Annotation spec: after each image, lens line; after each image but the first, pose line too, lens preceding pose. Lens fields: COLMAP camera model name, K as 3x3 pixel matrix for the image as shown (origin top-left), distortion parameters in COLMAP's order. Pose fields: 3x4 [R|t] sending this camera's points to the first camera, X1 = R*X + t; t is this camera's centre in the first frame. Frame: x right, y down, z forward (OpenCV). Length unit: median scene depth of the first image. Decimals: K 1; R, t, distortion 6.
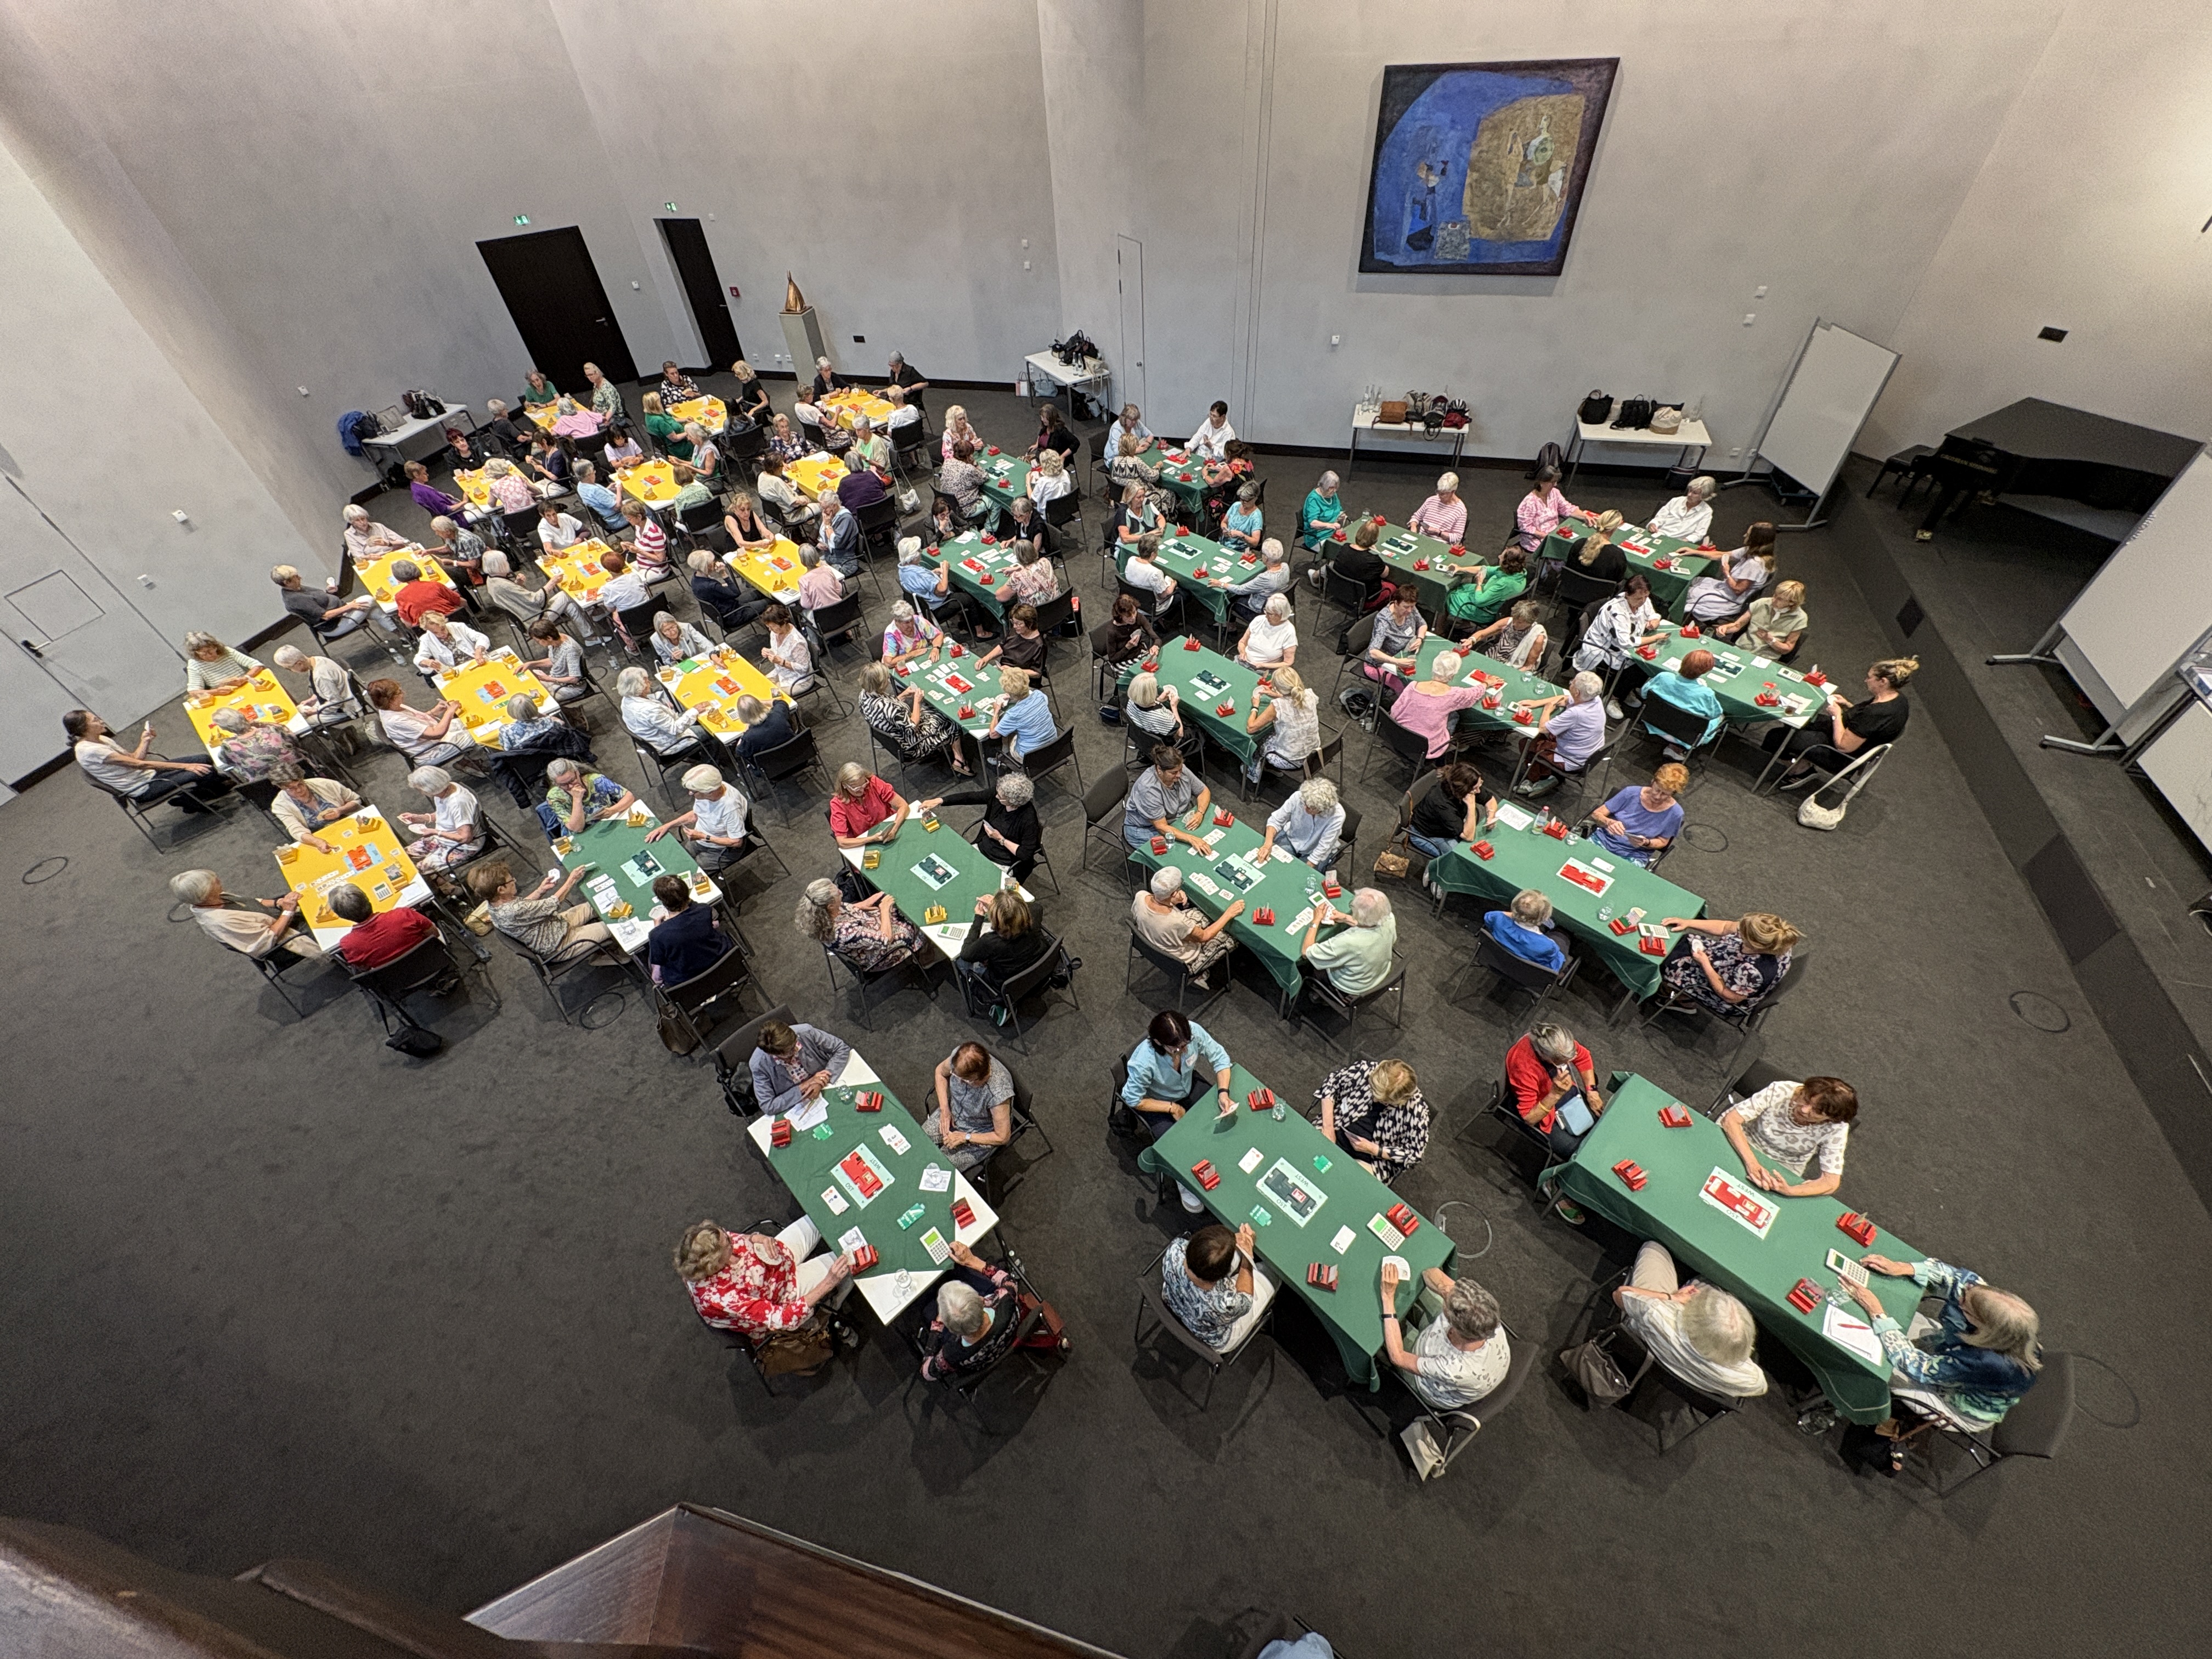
lens RADIAL K [[880.0, 0, 1111.6], [0, 880.0, 830.3], [0, 0, 1]] dist [-0.000363, 0.000044]
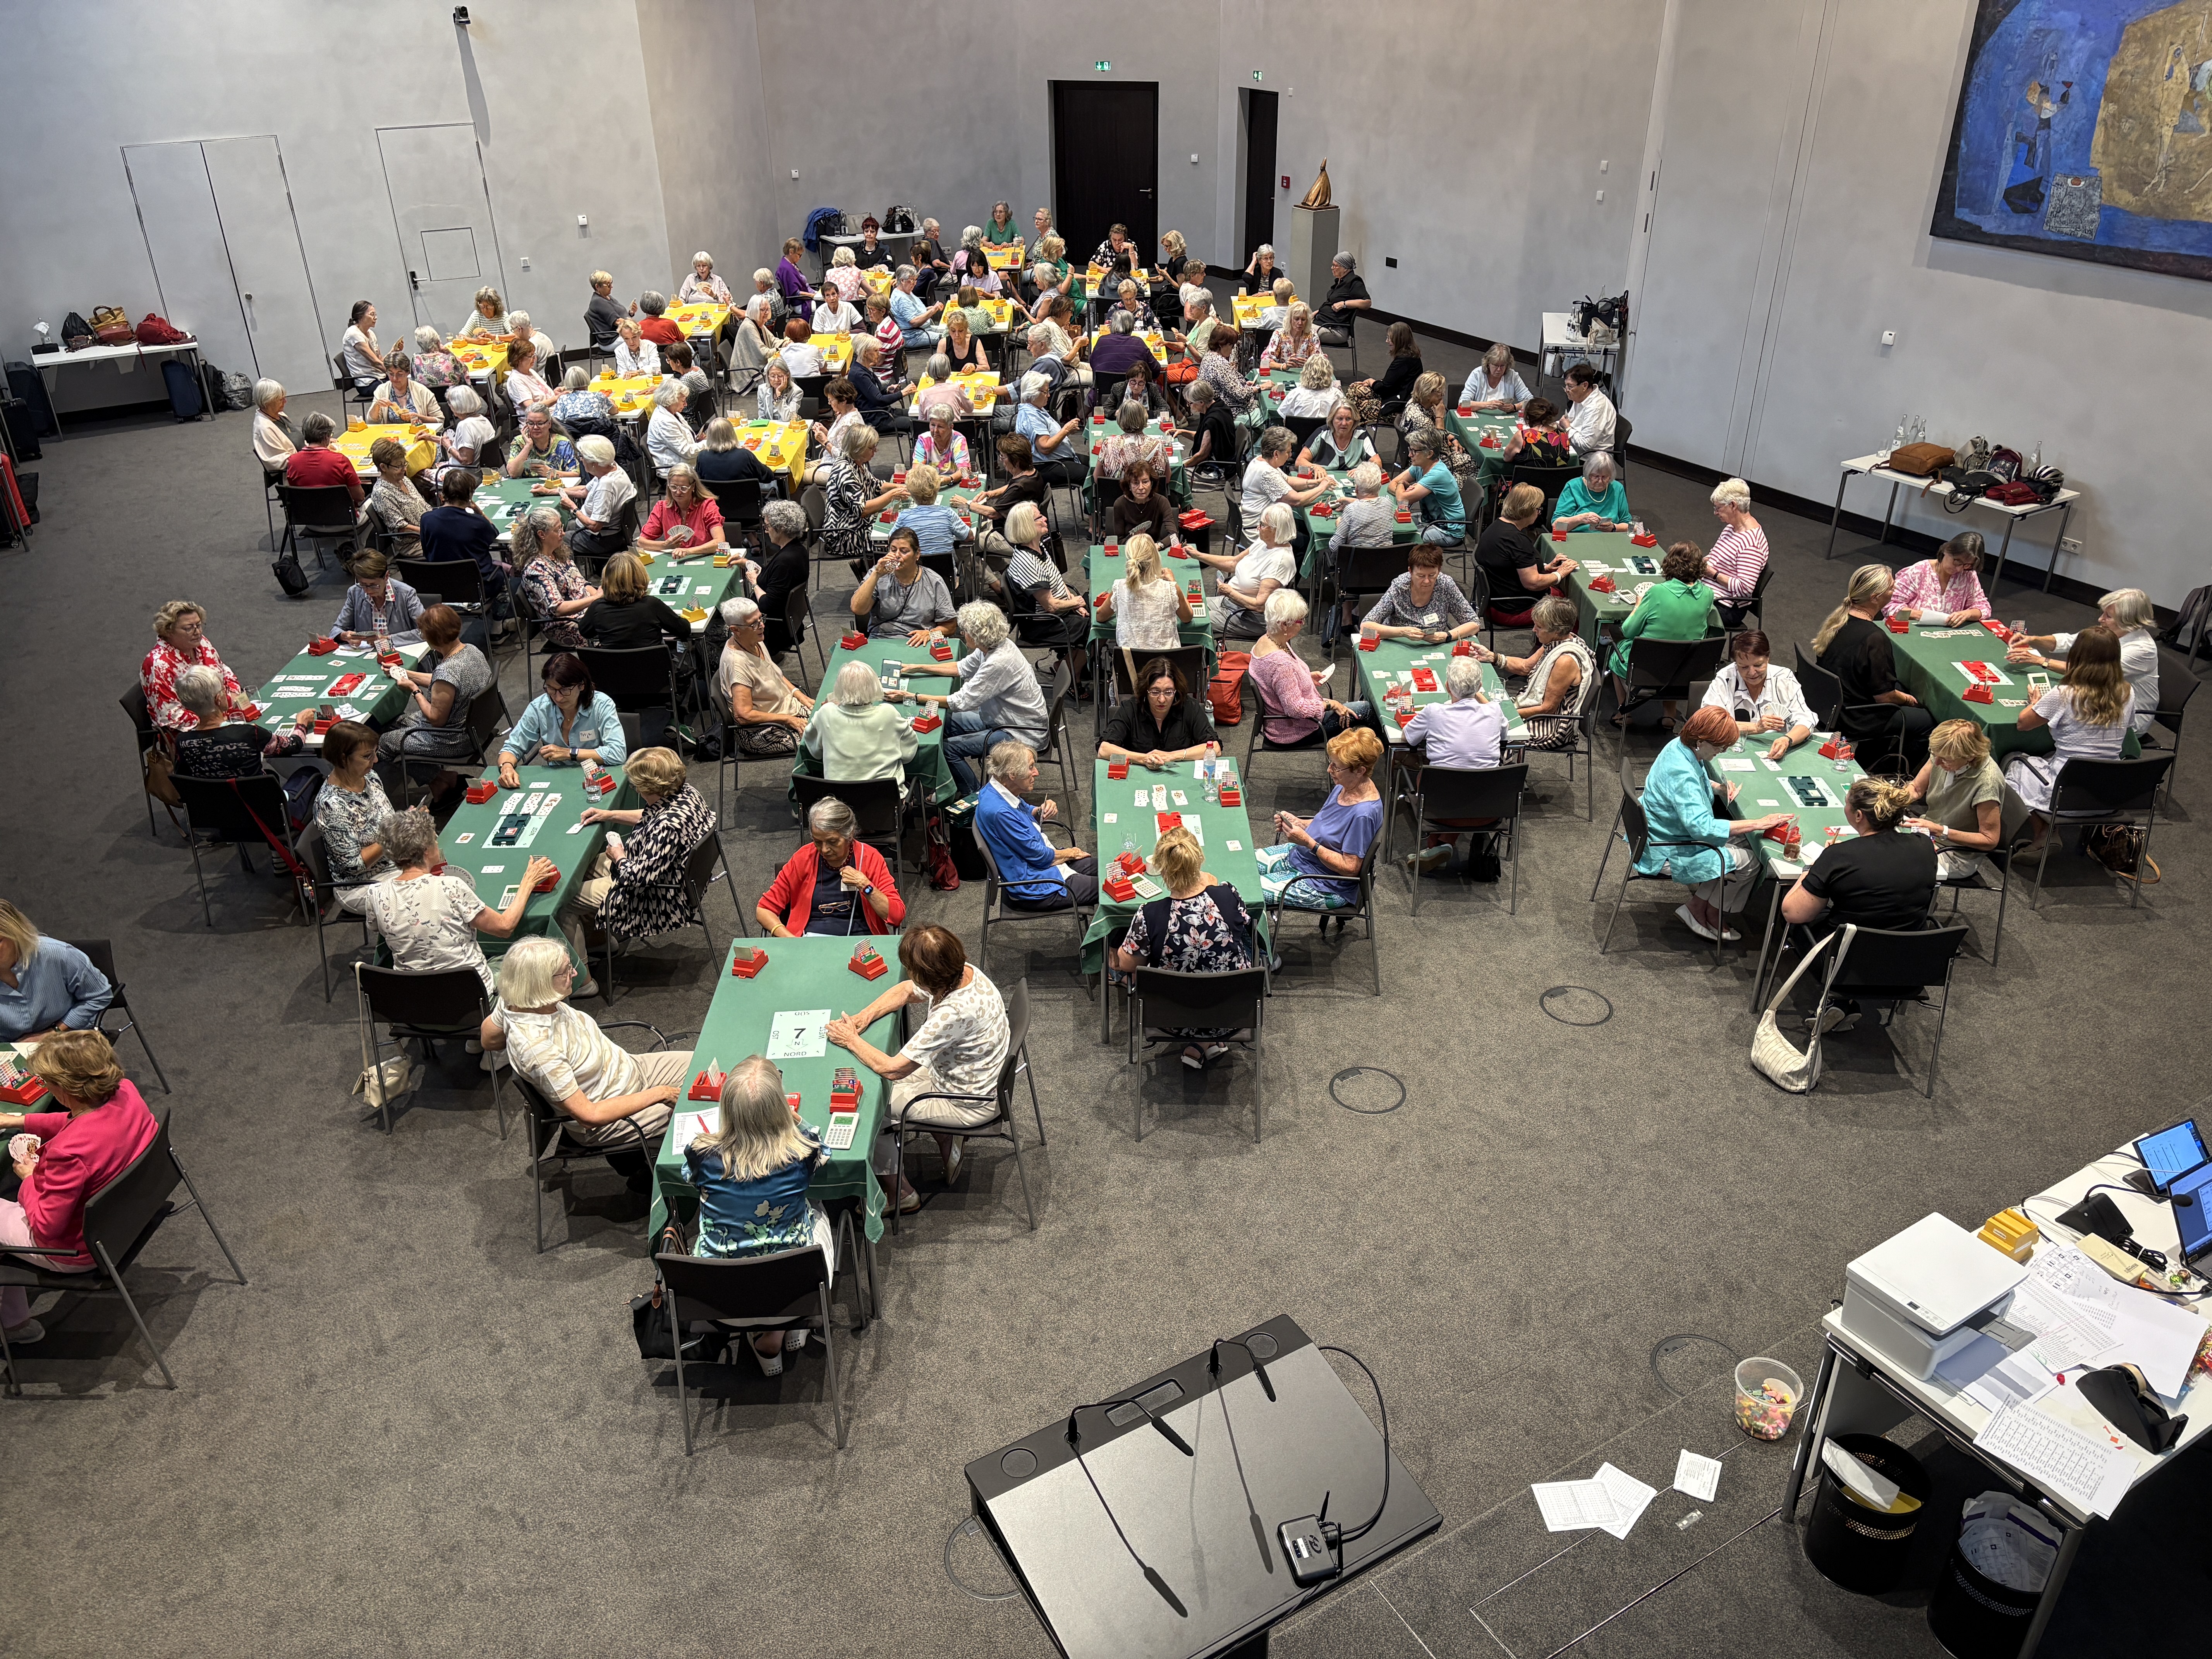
lens RADIAL K [[1673.5, 0, 1112.5], [0, 1673.5, 831.2], [0, 0, 1]] dist [0.031829, -0.037347]
pose [[0.730208, 0.368923, -0.575059, 0.712185], [-0.512954, 0.852000, -0.104756, 0.125255], [0.451303, 0.371472, 0.811378, -0.037484]]
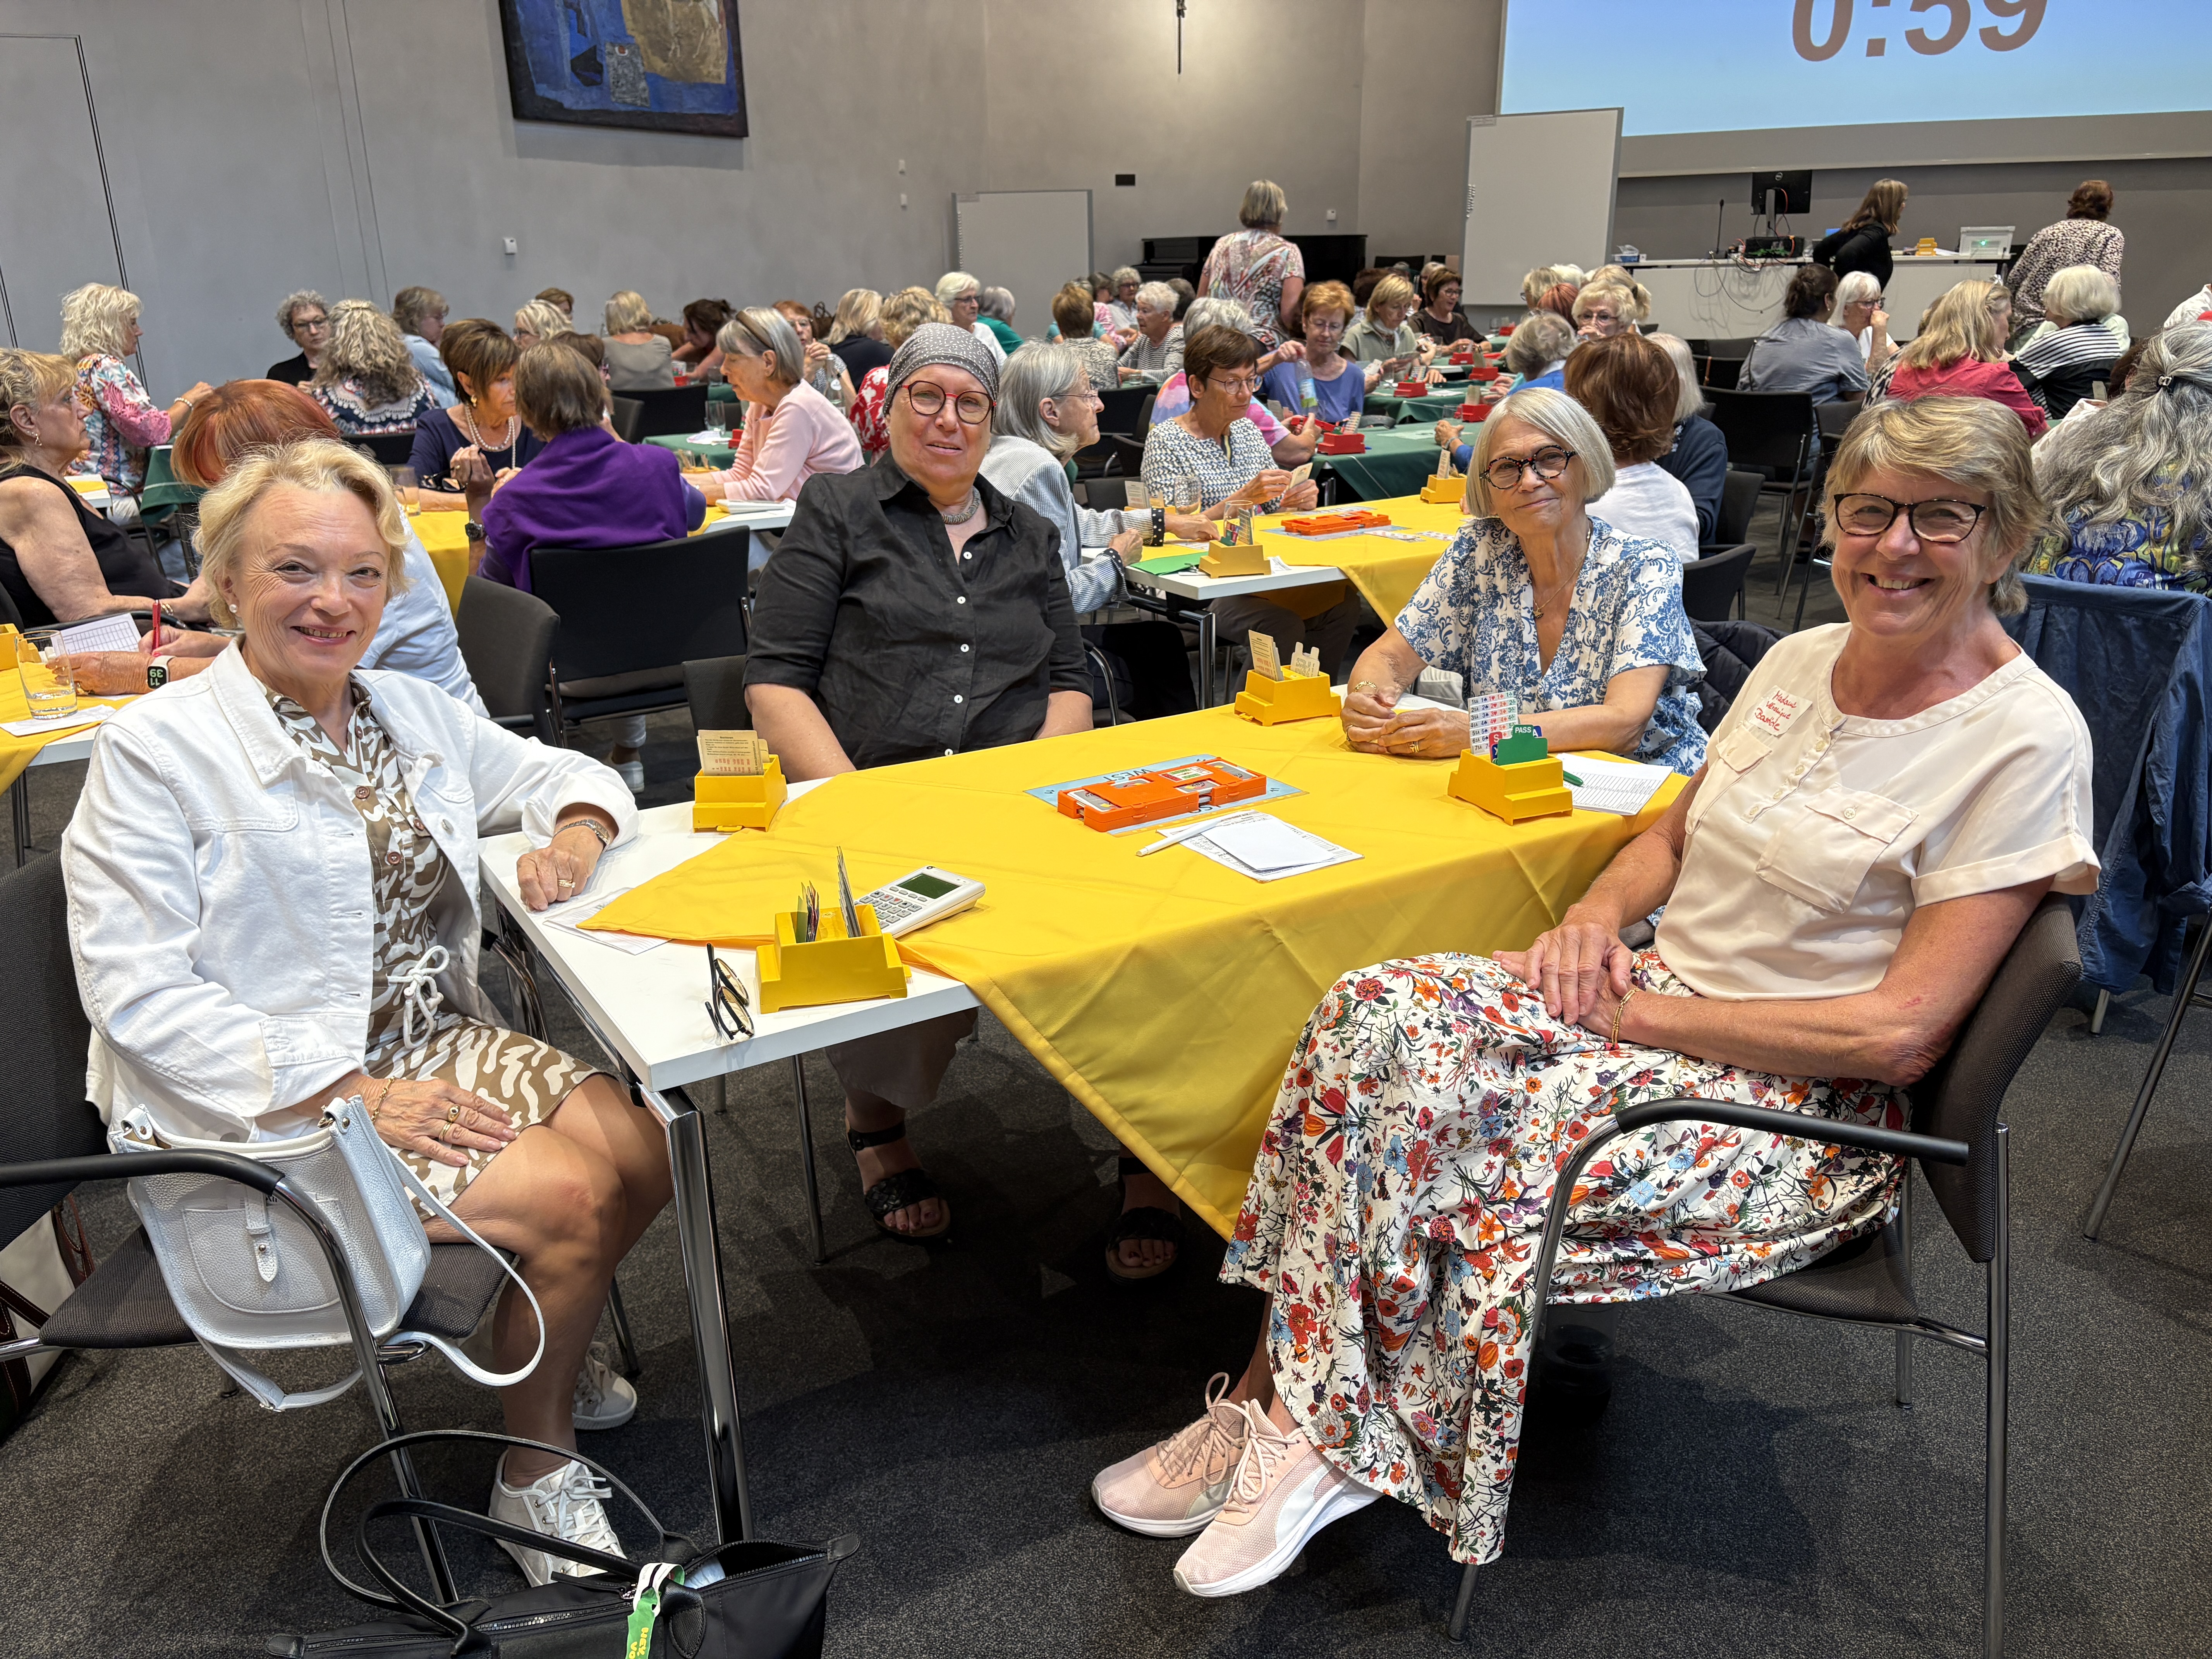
lens RADIAL K [[1673.5, 0, 1107.9], [0, 1673.5, 831.2], [0, 0, 1]] dist [0.031829, -0.037347]
pose [[0.204307, -0.270404, 0.940819, -0.743840], [0.708131, 0.704402, 0.048678, -0.135298], [-0.675877, 0.656278, 0.335396, 0.729494]]
